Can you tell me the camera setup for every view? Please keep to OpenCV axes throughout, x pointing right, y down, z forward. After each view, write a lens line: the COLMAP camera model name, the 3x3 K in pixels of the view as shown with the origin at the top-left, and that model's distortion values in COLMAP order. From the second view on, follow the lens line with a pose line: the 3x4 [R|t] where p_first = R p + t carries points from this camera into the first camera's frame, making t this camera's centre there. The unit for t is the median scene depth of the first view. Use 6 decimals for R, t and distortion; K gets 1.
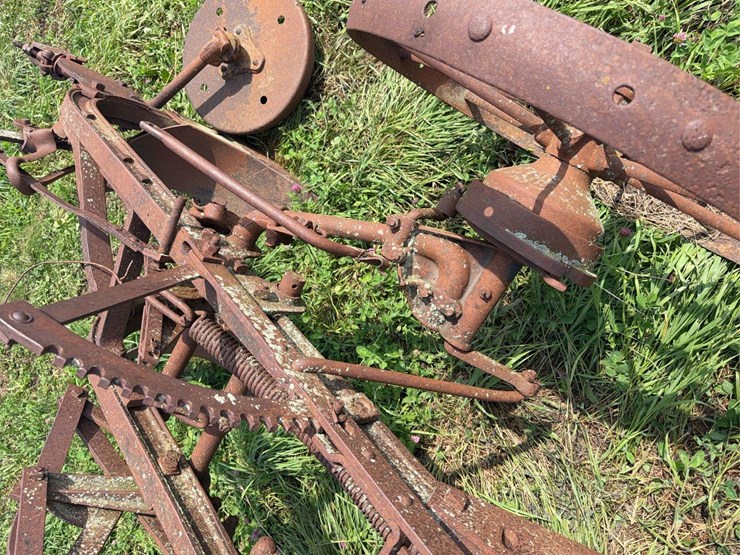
lens RADIAL K [[506.6, 0, 371.2], [0, 506.6, 277.9], [0, 0, 1]] dist [0.054437, -0.074962]
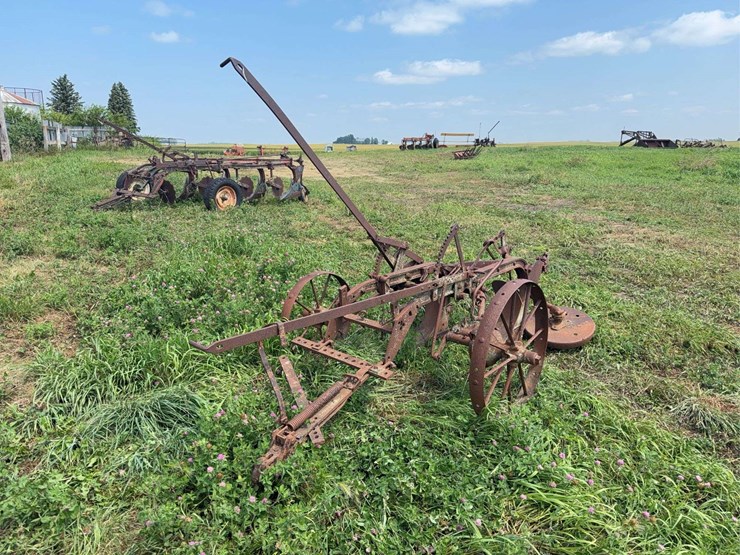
lens RADIAL K [[506.6, 0, 371.2], [0, 506.6, 277.9], [0, 0, 1]] dist [0.054437, -0.074962]
pose [[-0.039941, 0.780748, -0.623569, 1.885301], [-0.991979, 0.043920, 0.118529, 0.208133], [0.119928, 0.623301, 0.772731, -1.802023]]
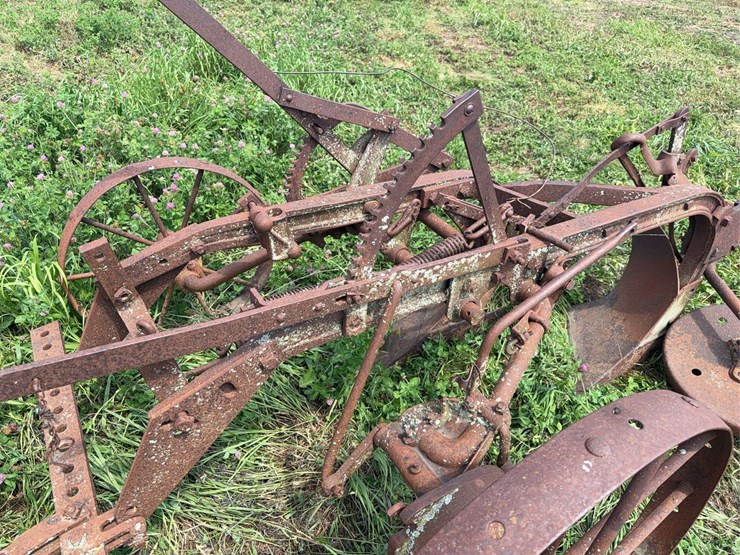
lens RADIAL K [[506.6, 0, 371.2], [0, 506.6, 277.9], [0, 0, 1]] dist [0.054437, -0.074962]
pose [[-0.319873, 0.903459, -0.285382, 0.178698], [-0.908475, -0.206953, 0.363103, -0.181629], [0.268988, 0.375409, 0.886969, -0.155655]]
